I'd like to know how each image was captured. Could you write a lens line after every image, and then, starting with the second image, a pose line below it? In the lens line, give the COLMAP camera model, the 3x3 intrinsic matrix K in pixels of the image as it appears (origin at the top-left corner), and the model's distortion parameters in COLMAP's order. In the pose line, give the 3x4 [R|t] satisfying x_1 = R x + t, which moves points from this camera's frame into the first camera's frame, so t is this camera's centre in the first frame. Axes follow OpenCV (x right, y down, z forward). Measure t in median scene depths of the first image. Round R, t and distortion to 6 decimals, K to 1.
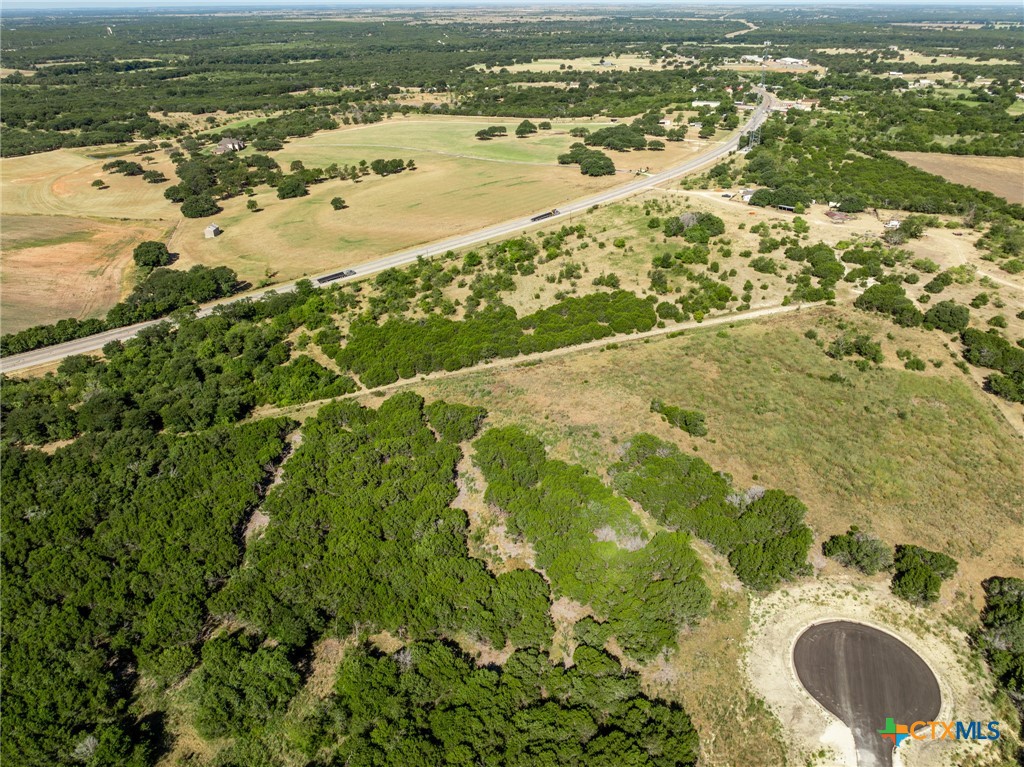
lens RADIAL K [[720.7, 0, 513.0], [0, 720.7, 377.9], [0, 0, 1]] dist [-0.032230, 0.021122]
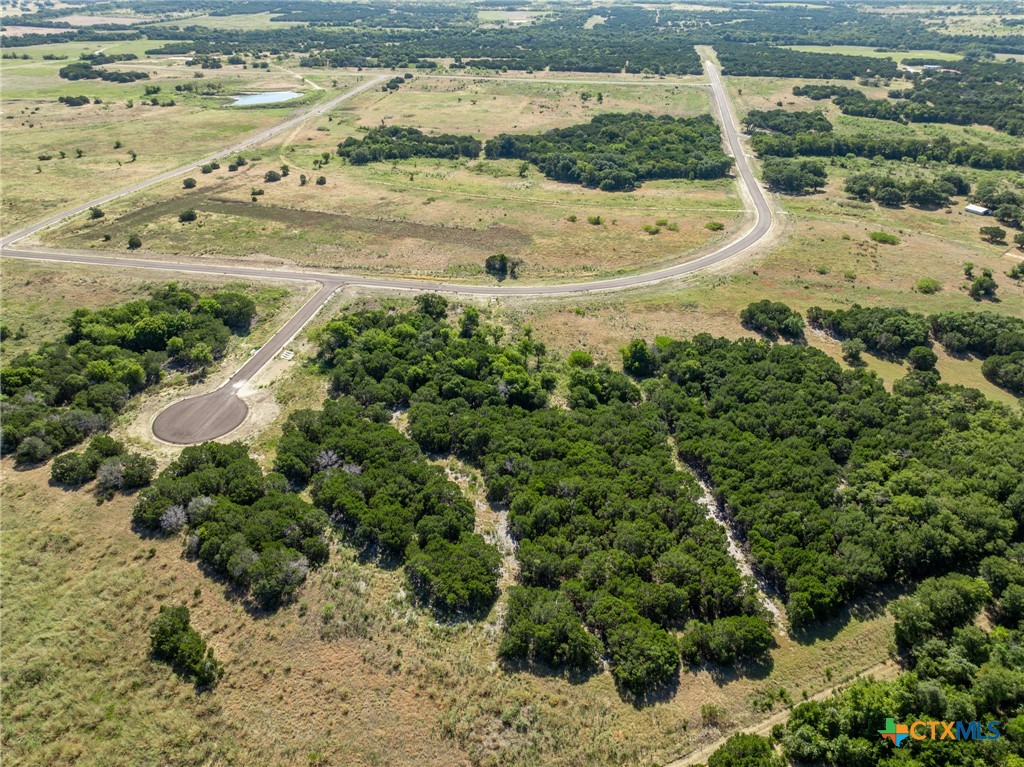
lens RADIAL K [[720.7, 0, 513.0], [0, 720.7, 377.9], [0, 0, 1]] dist [-0.032230, 0.021122]
pose [[-0.990530, 0.080112, -0.111502, 0.000004], [-0.051392, 0.536740, 0.842181, -0.484688], [0.127317, 0.839936, -0.527540, 0.931585]]
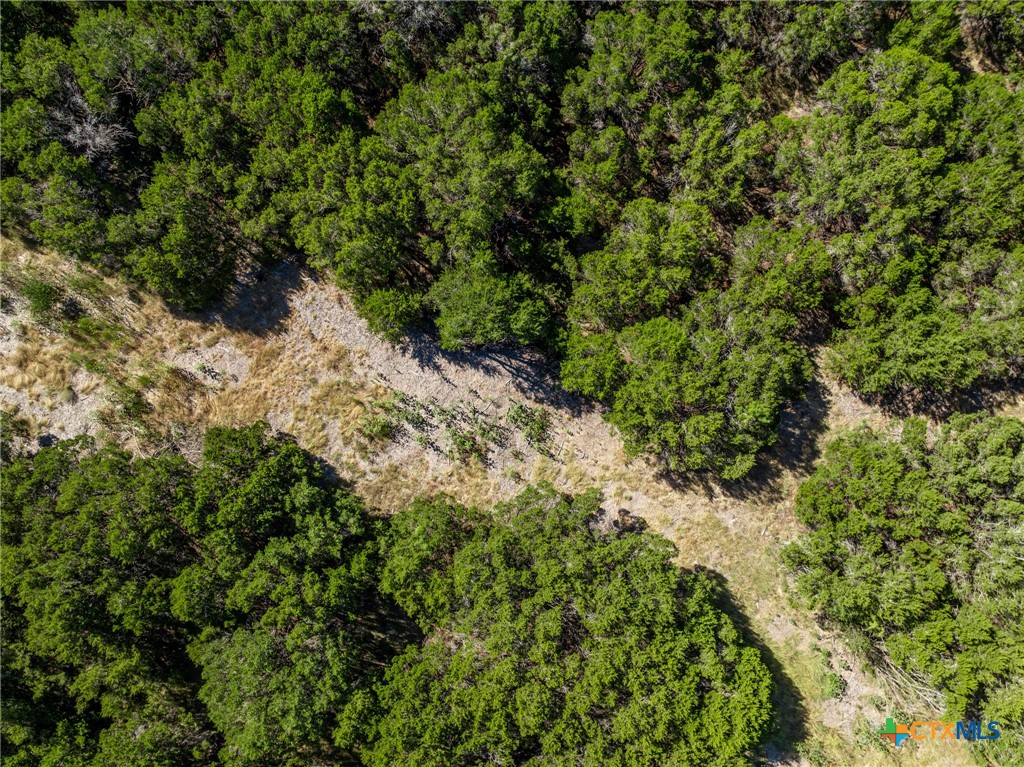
lens RADIAL K [[720.7, 0, 513.0], [0, 720.7, 377.9], [0, 0, 1]] dist [-0.032230, 0.021122]
pose [[-0.427396, 0.903870, -0.018726, -0.055186], [-0.416636, -0.178540, 0.891369, -0.027550], [0.802338, 0.388770, 0.452892, 0.663542]]
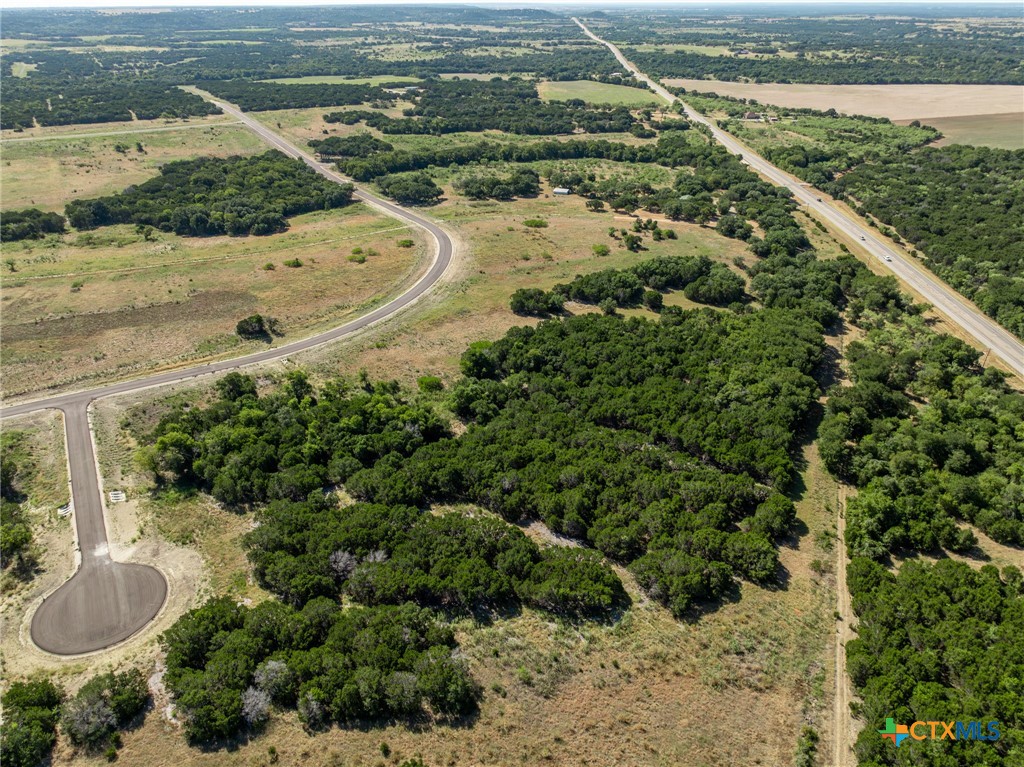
lens RADIAL K [[720.7, 0, 513.0], [0, 720.7, 377.9], [0, 0, 1]] dist [-0.032230, 0.021122]
pose [[-0.649698, 0.362762, -0.668054, 0.353656], [-0.346337, 0.641046, 0.684917, -0.410217], [0.676716, 0.676360, -0.290848, 0.779375]]
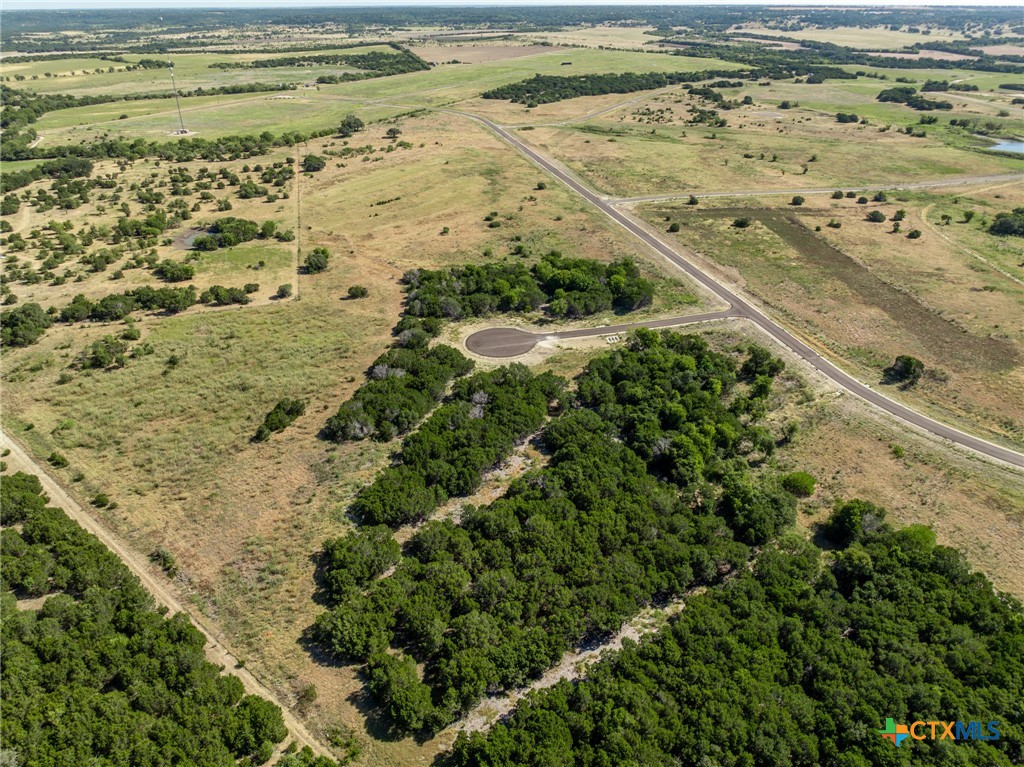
lens RADIAL K [[720.7, 0, 513.0], [0, 720.7, 377.9], [0, 0, 1]] dist [-0.032230, 0.021122]
pose [[-0.544219, -0.383009, 0.746411, -0.527960], [0.397368, 0.665891, 0.631418, -0.383838], [-0.738867, 0.640230, -0.210195, 0.744453]]
